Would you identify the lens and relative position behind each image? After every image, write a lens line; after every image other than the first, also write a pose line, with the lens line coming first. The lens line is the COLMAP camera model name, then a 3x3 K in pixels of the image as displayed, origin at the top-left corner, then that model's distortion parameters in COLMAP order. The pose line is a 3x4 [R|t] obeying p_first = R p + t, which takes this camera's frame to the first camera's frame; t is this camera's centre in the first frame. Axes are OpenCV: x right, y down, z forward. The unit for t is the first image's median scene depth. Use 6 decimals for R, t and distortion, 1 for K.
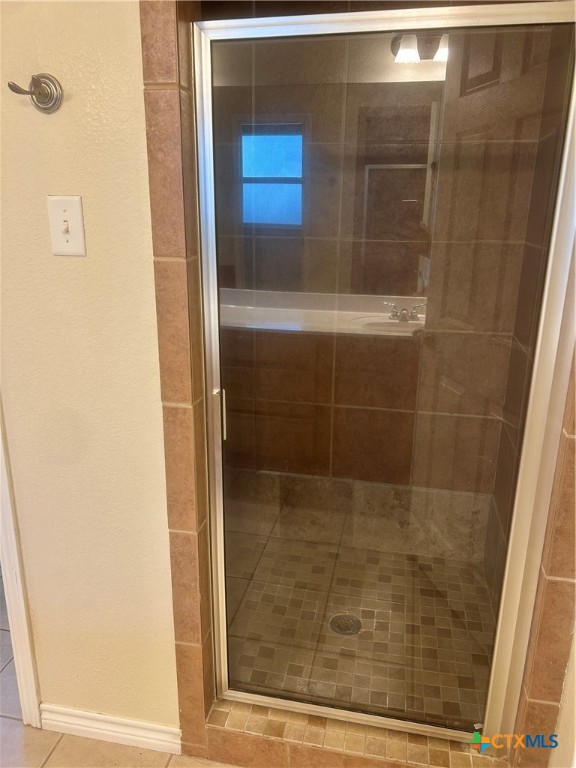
lens RADIAL K [[578.2, 0, 286.6], [0, 578.2, 377.0], [0, 0, 1]] dist [0.052163, -0.057572]
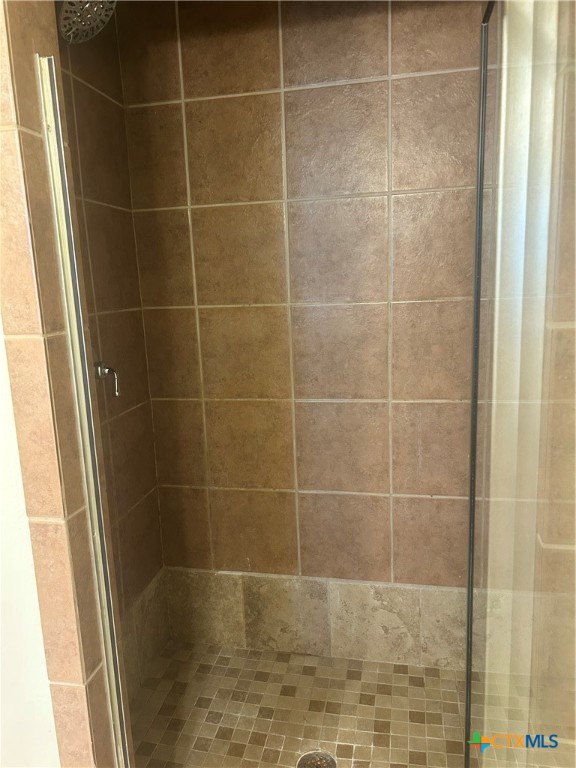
lens RADIAL K [[578.2, 0, 289.6], [0, 578.2, 387.1], [0, 0, 1]] dist [0.052163, -0.057572]
pose [[0.998704, -0.049565, -0.011575, 0.090116], [0.048141, 0.993682, -0.101387, -0.019901], [0.016527, 0.100698, 0.994780, 0.118904]]
